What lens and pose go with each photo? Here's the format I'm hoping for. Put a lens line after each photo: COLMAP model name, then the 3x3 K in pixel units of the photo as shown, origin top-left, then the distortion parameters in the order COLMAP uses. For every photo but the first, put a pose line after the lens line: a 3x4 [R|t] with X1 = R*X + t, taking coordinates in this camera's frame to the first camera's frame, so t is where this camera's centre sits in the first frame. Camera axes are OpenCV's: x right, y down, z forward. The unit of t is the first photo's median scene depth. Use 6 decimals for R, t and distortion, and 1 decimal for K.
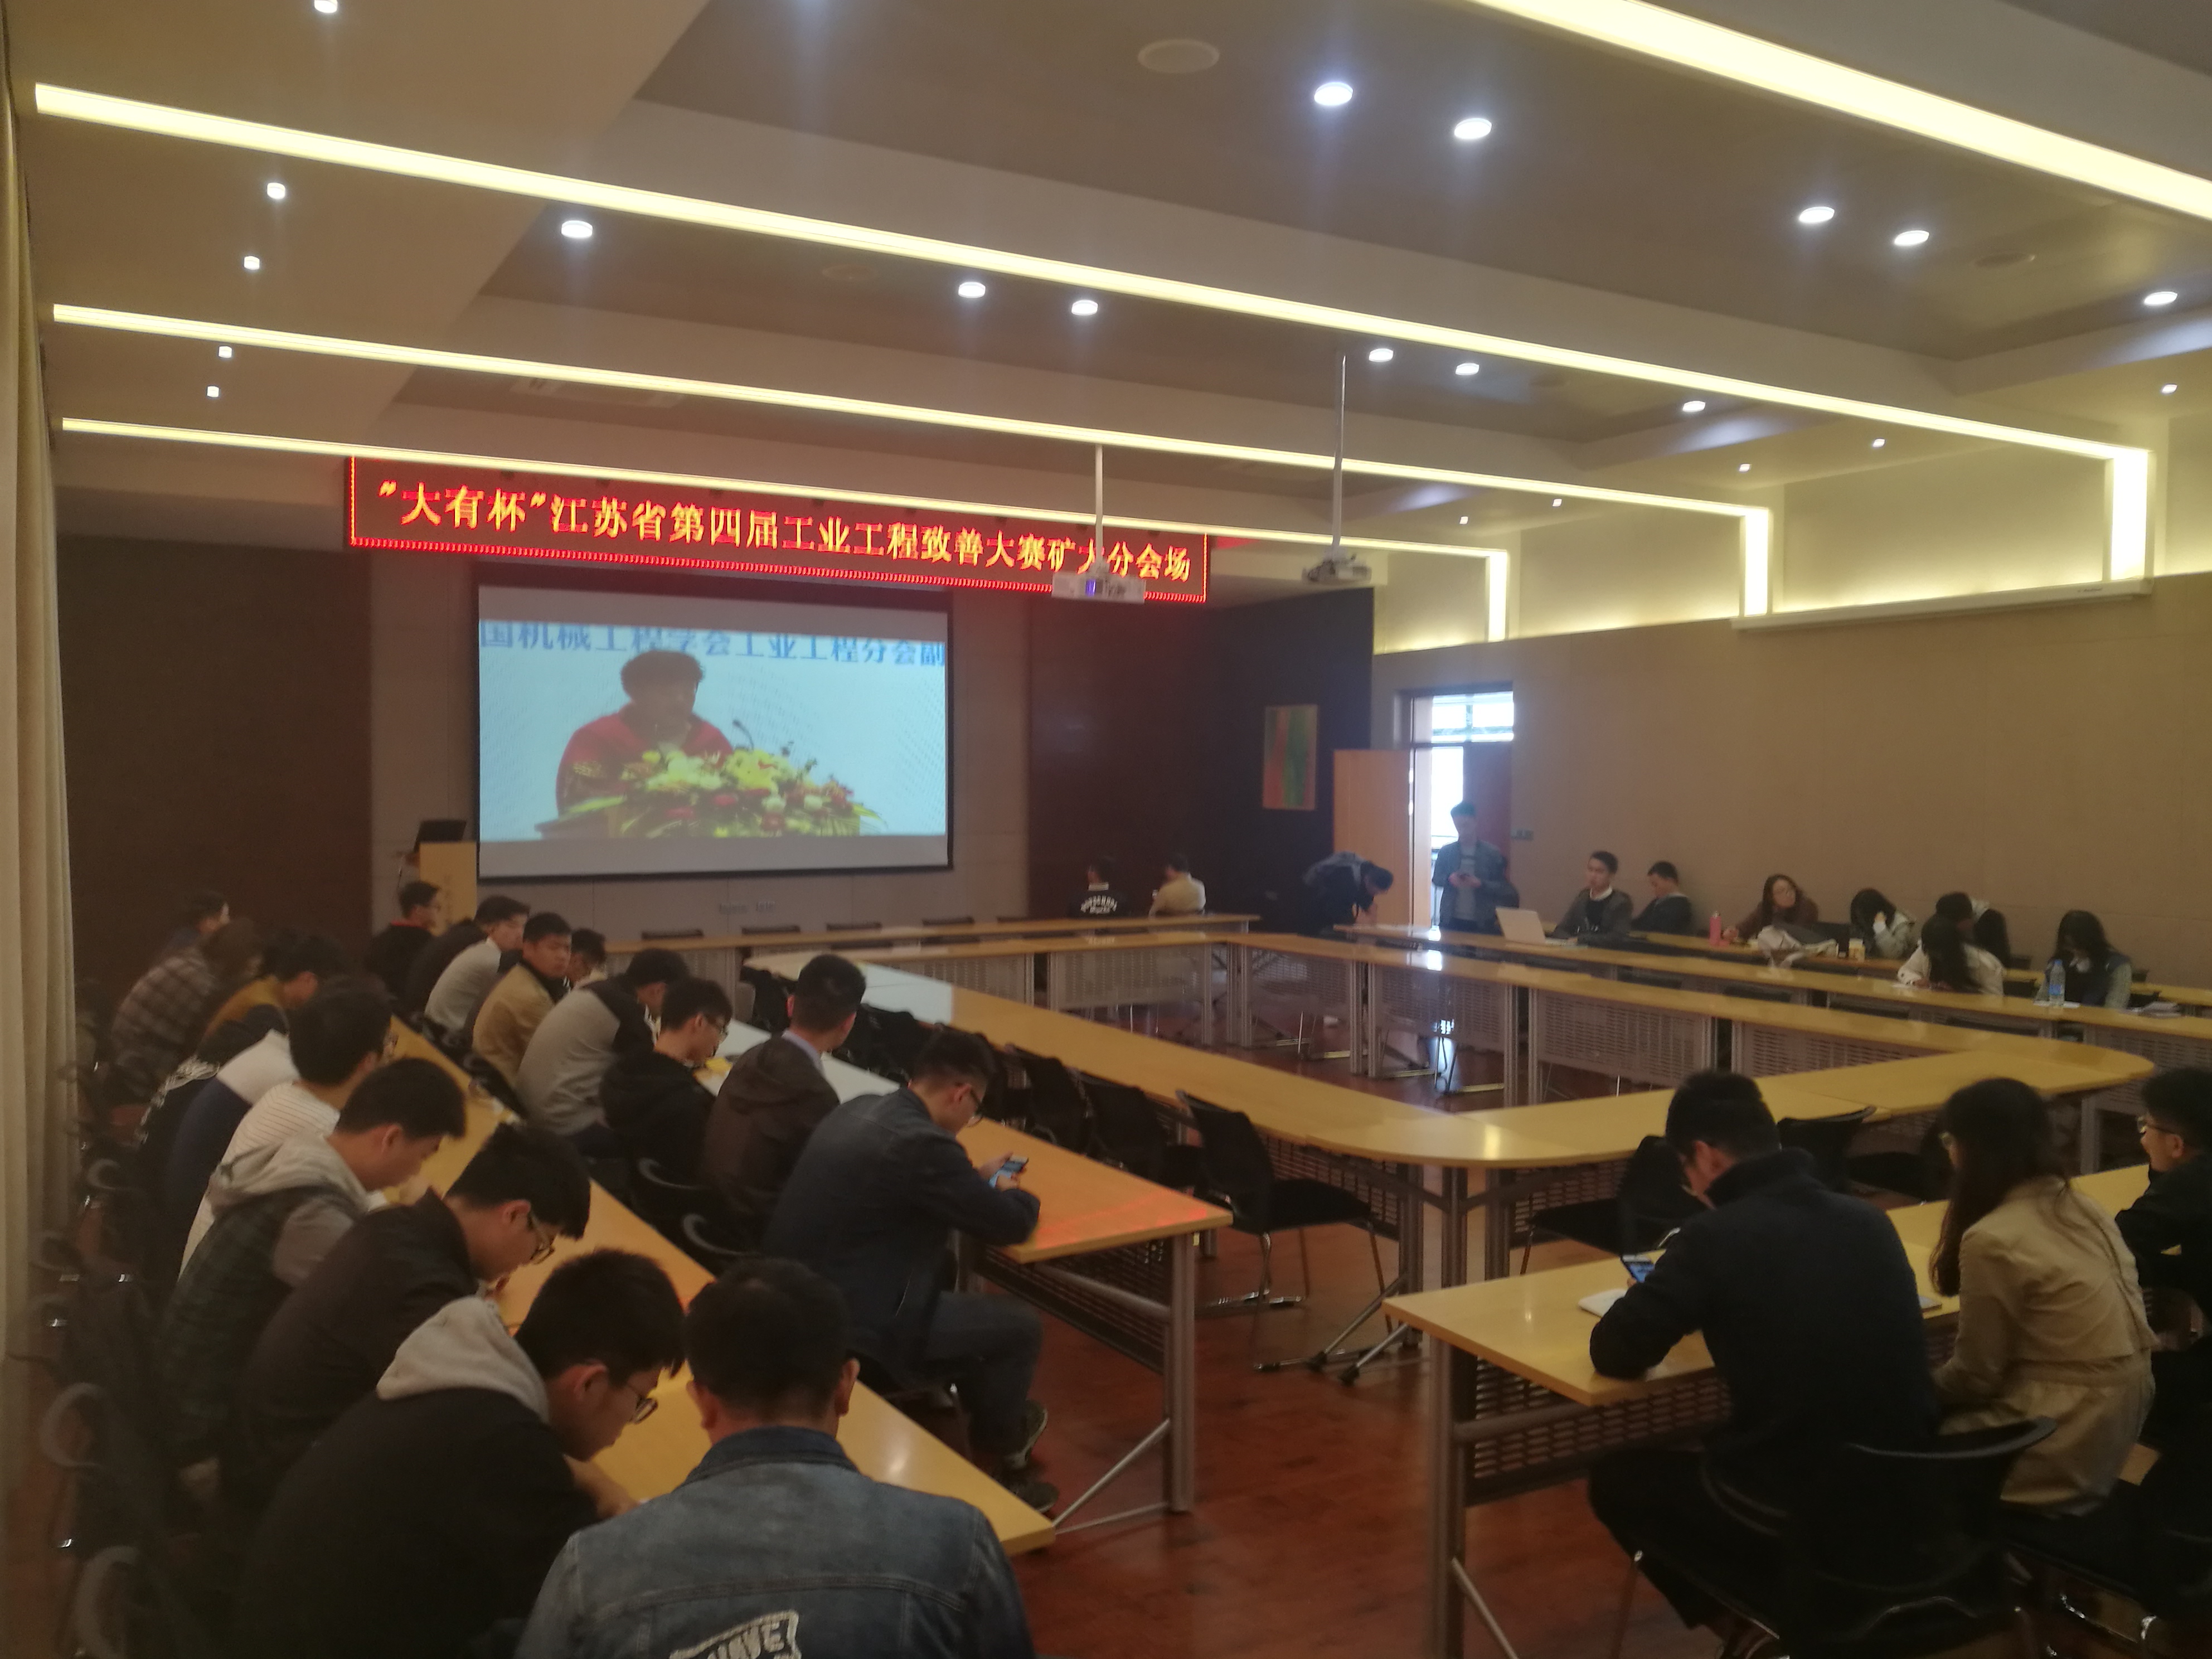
lens RADIAL K [[1702.9, 0, 1106.0], [0, 1702.9, 829.5], [0, 0, 1]] dist [0.004208, -0.000661]
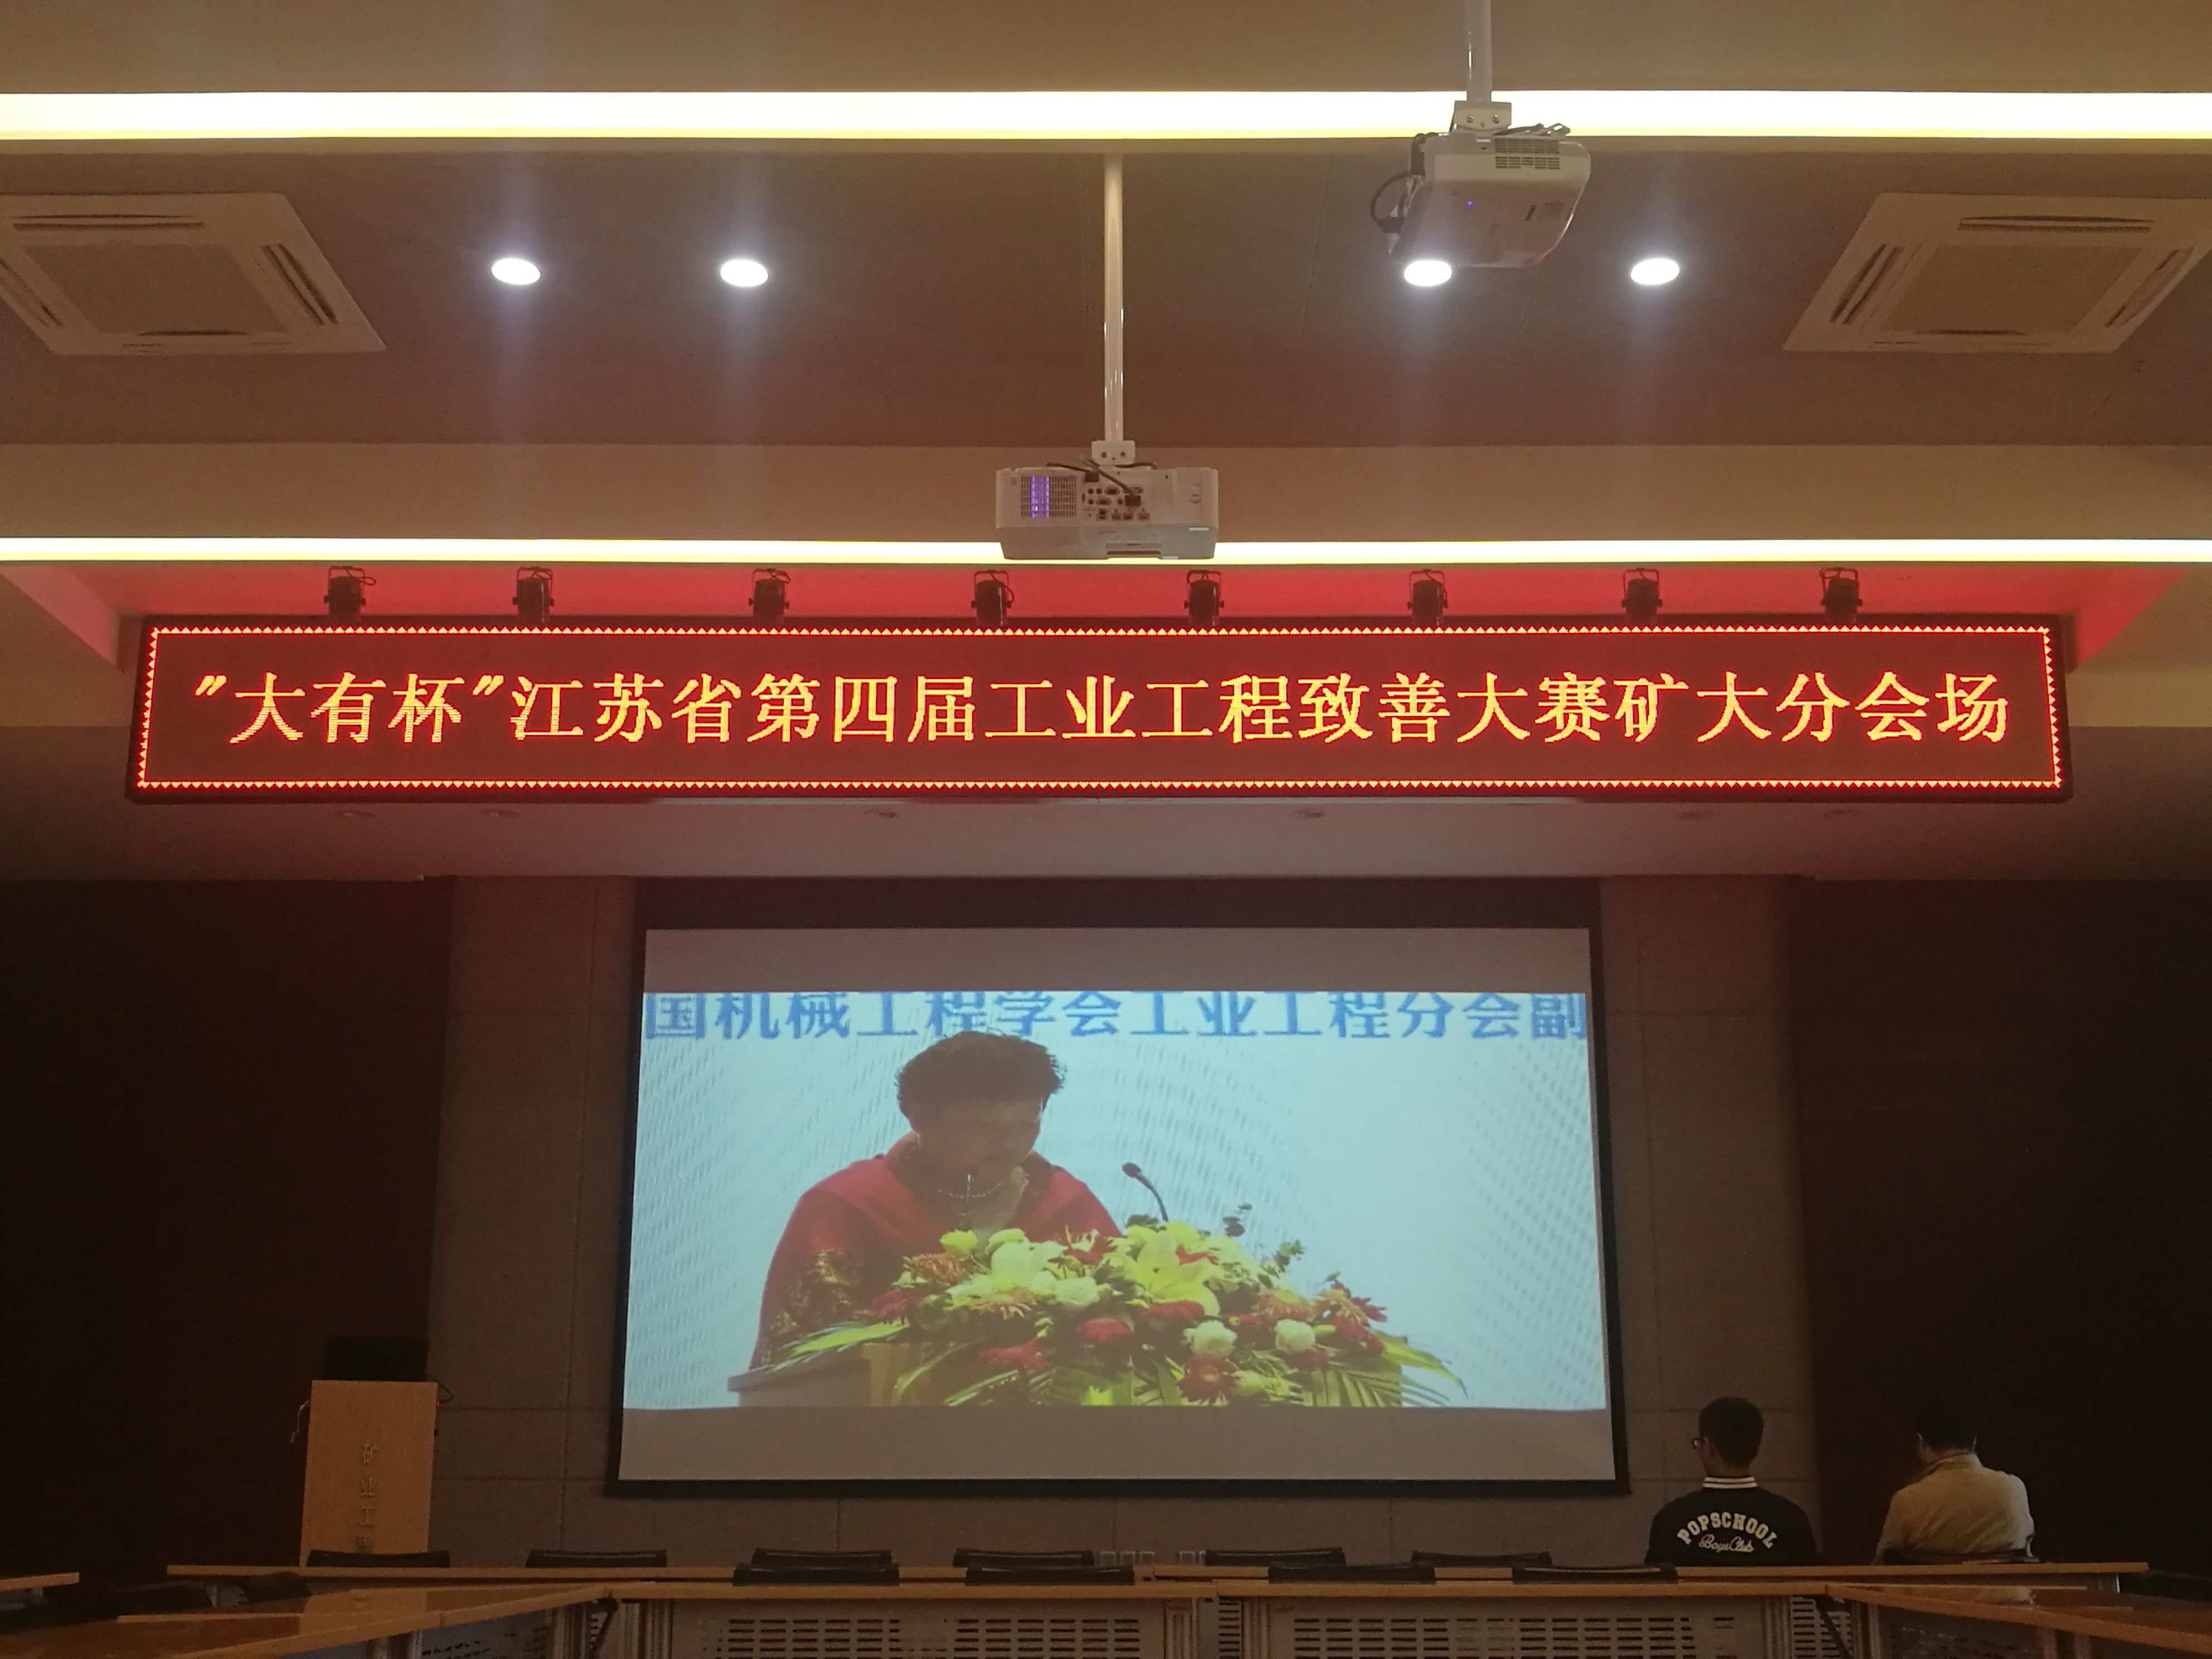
lens RADIAL K [[2601.4, 0, 1106.0], [0, 2601.4, 829.5], [0, 0, 1]] dist [0.149266, -0.603691]
pose [[0.850374, -0.130110, -0.509839, 0.188893], [-0.016184, 0.962020, -0.272500, 0.052472], [0.525930, 0.239978, 0.815971, 0.379598]]
